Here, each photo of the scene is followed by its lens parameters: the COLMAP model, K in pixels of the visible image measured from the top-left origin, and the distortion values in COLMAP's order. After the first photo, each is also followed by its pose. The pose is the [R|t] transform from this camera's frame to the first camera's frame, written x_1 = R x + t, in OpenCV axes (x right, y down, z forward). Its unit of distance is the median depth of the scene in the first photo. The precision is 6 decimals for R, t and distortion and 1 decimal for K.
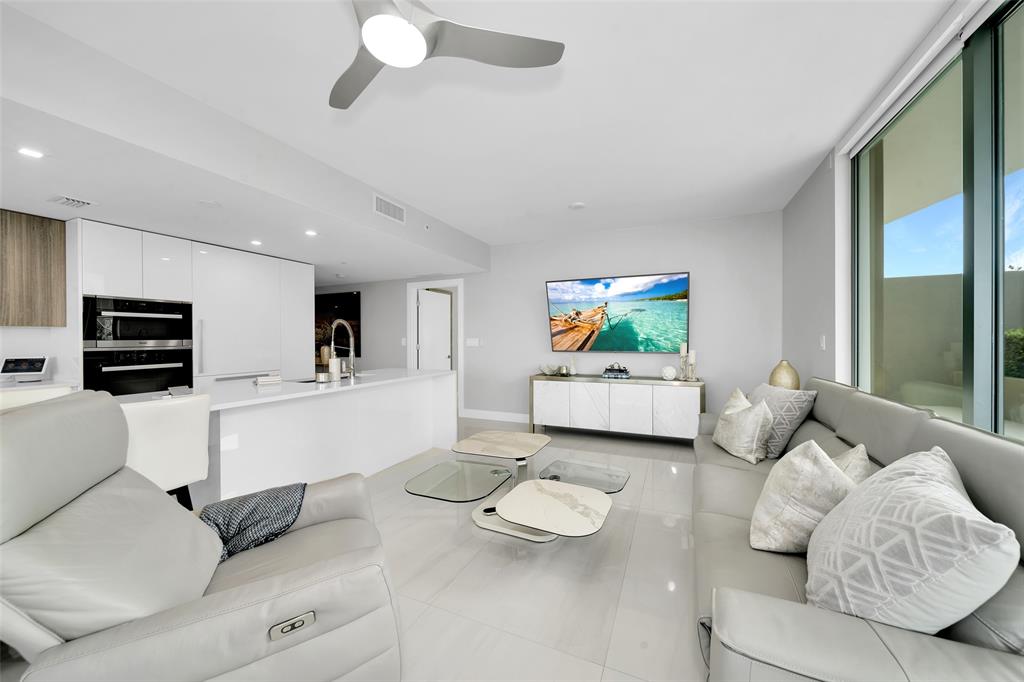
lens RADIAL K [[360.2, 0, 512.0], [0, 360.2, 341.0], [0, 0, 1]] dist [0.001548, -0.000324]
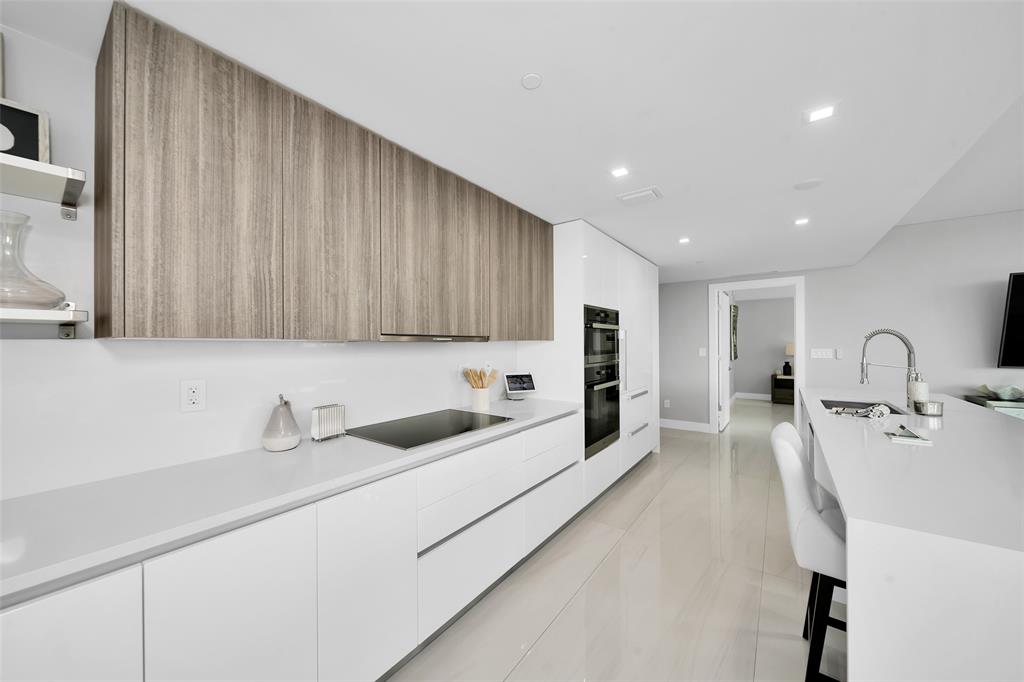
lens RADIAL K [[360.2, 0, 512.0], [0, 360.2, 341.0], [0, 0, 1]] dist [0.001548, -0.000324]
pose [[0.977556, -0.003181, -0.210653, -0.997682], [0.000546, 0.999921, -0.012564, -0.023975], [0.210676, 0.012166, 0.977480, 0.080430]]
